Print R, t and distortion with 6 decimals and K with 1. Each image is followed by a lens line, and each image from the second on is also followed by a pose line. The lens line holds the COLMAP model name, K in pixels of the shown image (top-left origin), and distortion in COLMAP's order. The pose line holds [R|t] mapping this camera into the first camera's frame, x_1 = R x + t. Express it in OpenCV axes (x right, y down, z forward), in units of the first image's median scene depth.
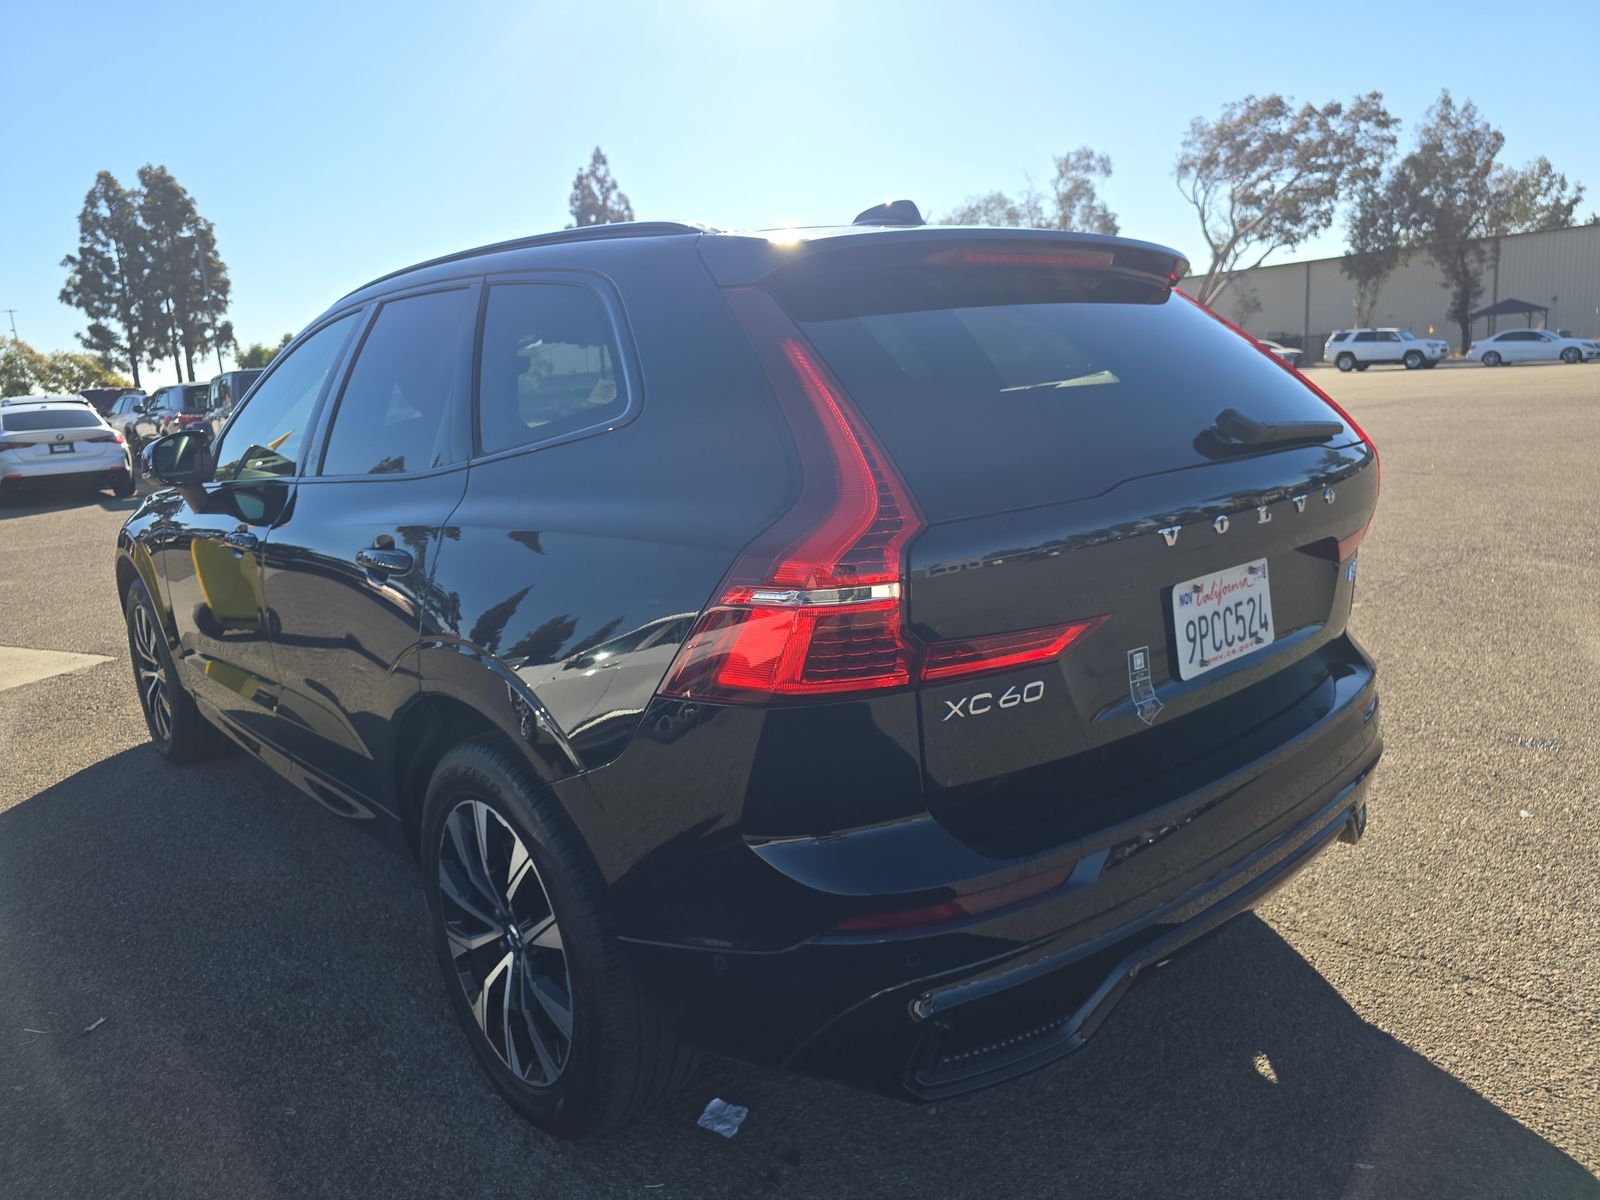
lens RADIAL K [[1089.8, 0, 797.6], [0, 1089.8, 598.4], [0, 0, 1]] dist [0.024128, -0.033497]
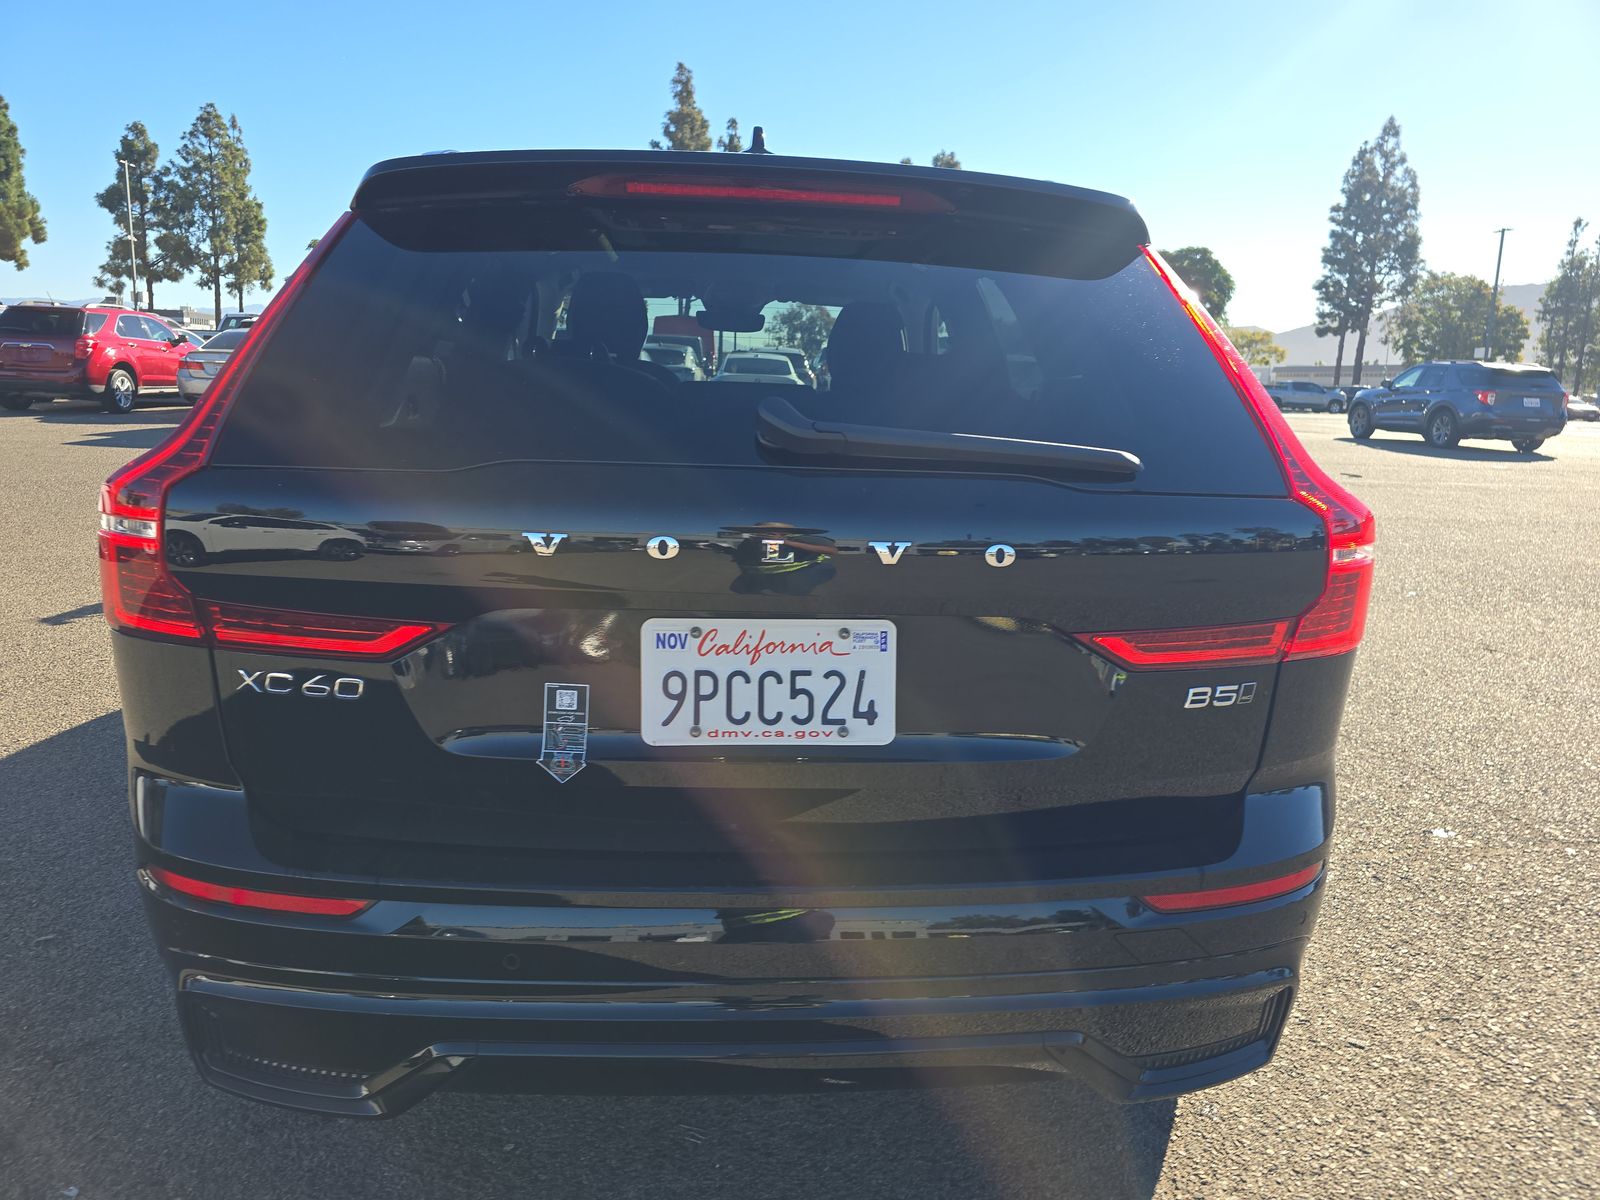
lens RADIAL K [[1089.8, 0, 797.5], [0, 1089.8, 596.6], [0, 0, 1]] dist [0.024128, -0.033497]
pose [[0.798827, 0.202687, -0.566386, 0.773255], [-0.194655, 0.977967, 0.075436, -0.094612], [0.569196, 0.049989, 0.820681, 0.392582]]
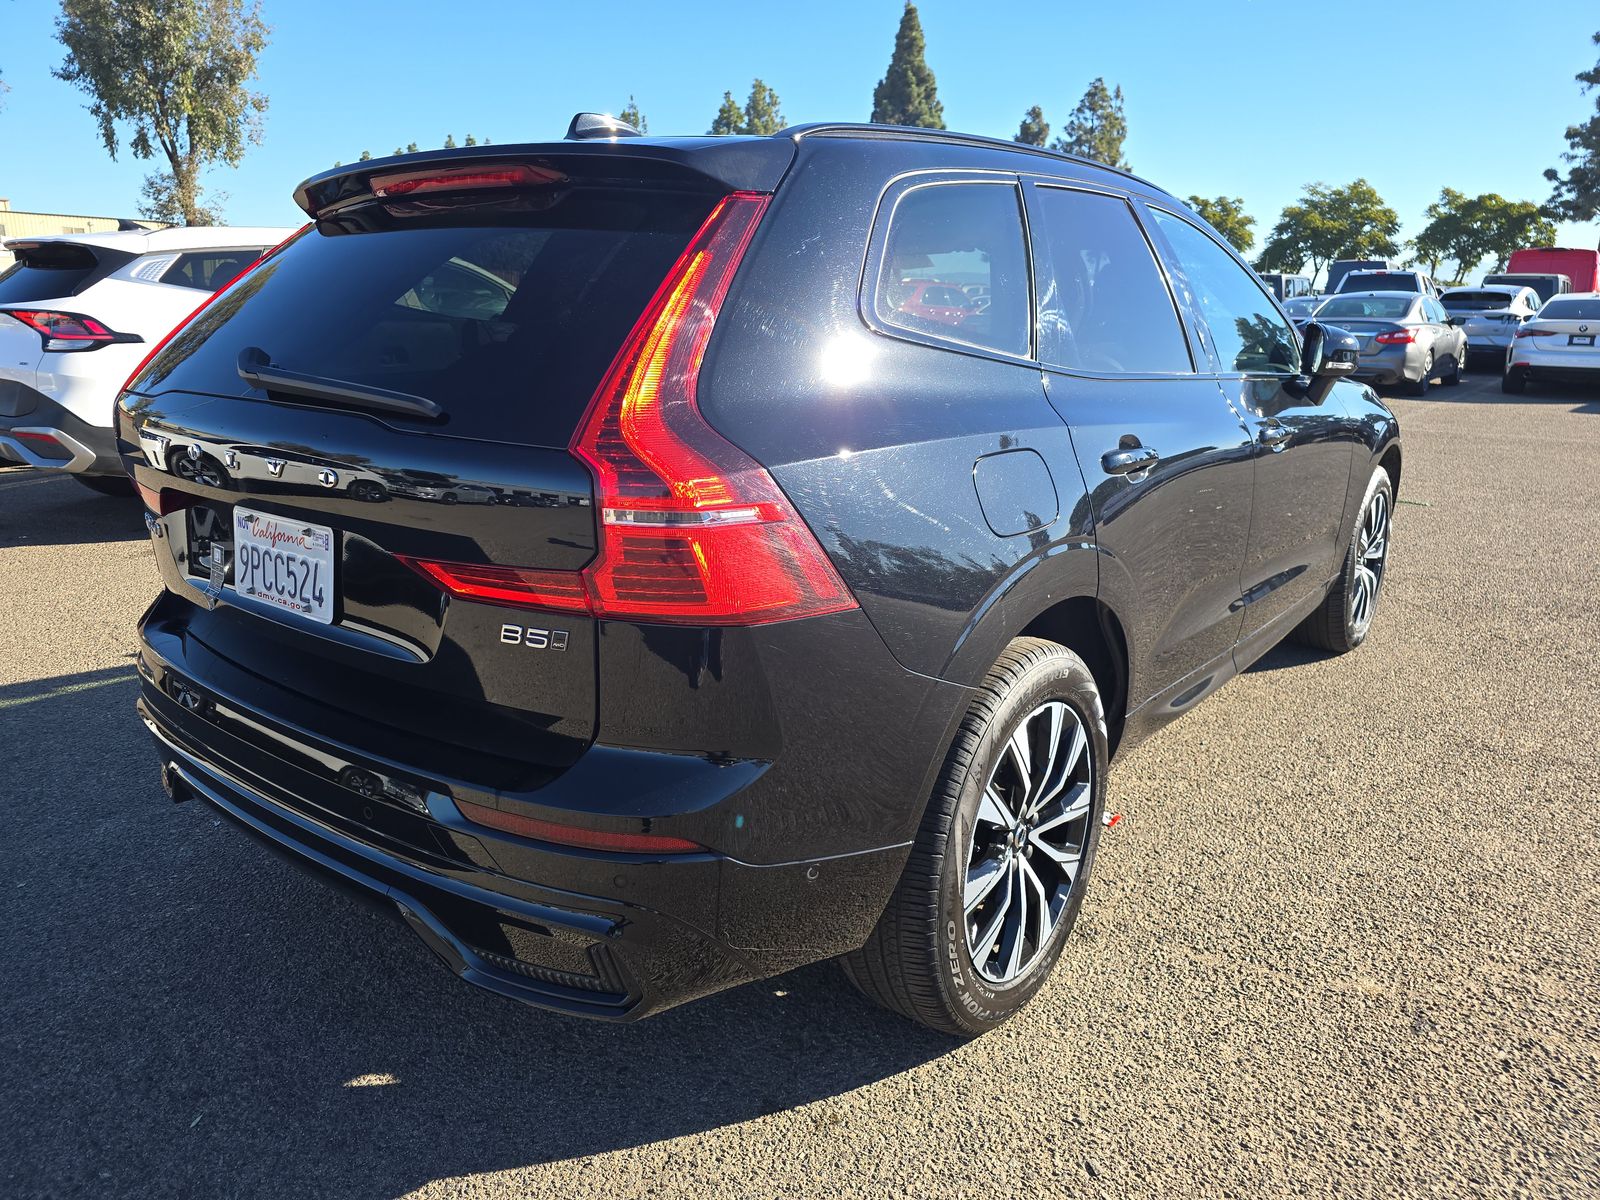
lens RADIAL K [[1089.8, 0, 788.0], [0, 1089.8, 594.8], [0, 0, 1]] dist [0.024128, -0.033497]
pose [[0.185757, 0.305049, -0.934045, 1.333683], [-0.210607, 0.940858, 0.265390, -0.297247], [0.959760, 0.147418, 0.239016, 1.153362]]
